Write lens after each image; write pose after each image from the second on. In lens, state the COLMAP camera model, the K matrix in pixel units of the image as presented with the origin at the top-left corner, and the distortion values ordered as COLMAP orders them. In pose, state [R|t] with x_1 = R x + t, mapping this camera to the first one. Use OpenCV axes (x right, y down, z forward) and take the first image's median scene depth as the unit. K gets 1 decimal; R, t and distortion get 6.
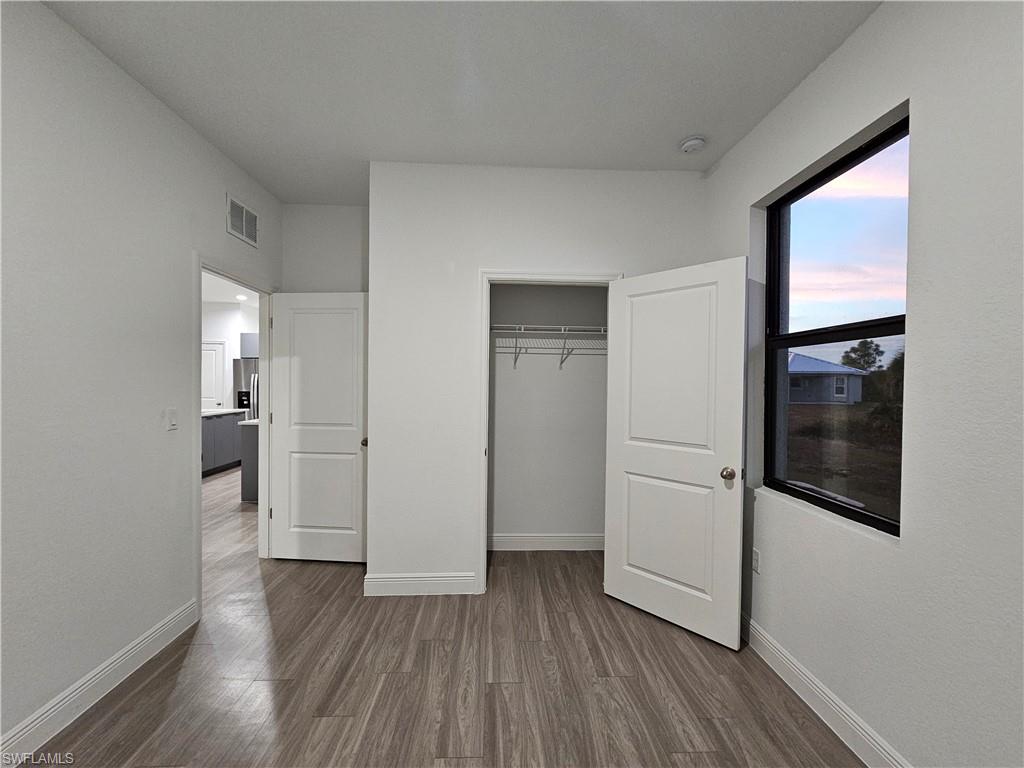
lens RADIAL K [[420.4, 0, 512.4], [0, 420.4, 388.1], [0, 0, 1]] dist [-0.001008, 0.000343]
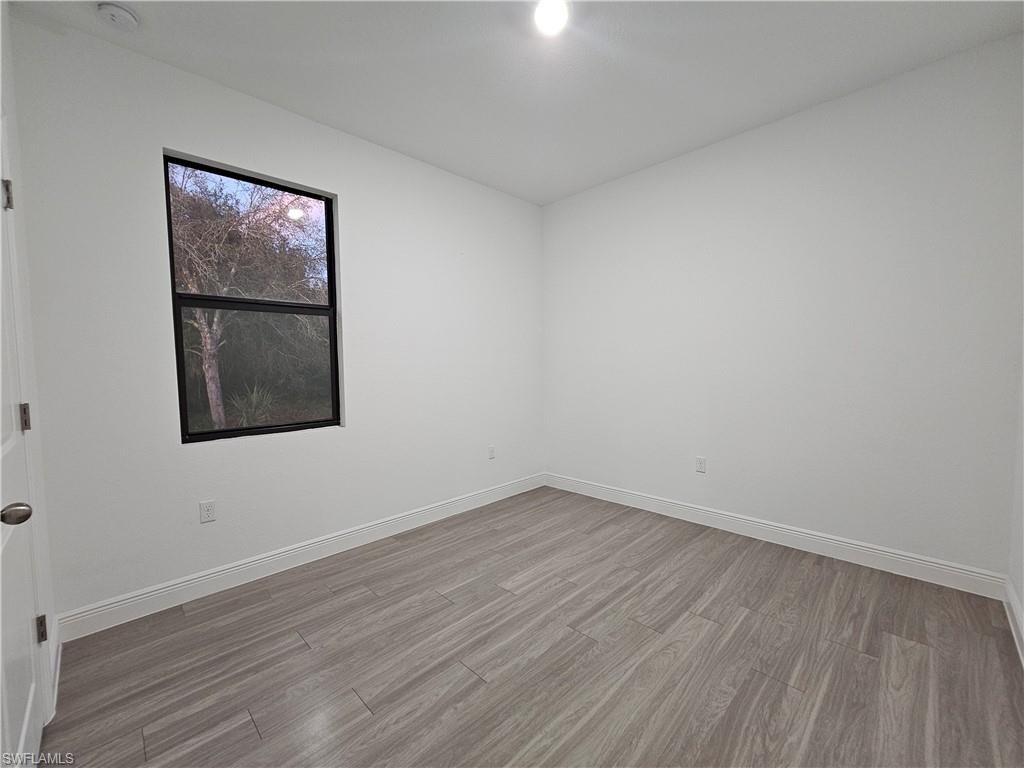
lens RADIAL K [[420.4, 0, 512.4], [0, 420.4, 388.1], [0, 0, 1]] dist [-0.001008, 0.000343]
pose [[-0.672613, -0.043438, 0.738718, -0.922907], [0.020065, 0.996838, 0.076885, 0.061001], [-0.739722, 0.066536, -0.669615, 1.527132]]
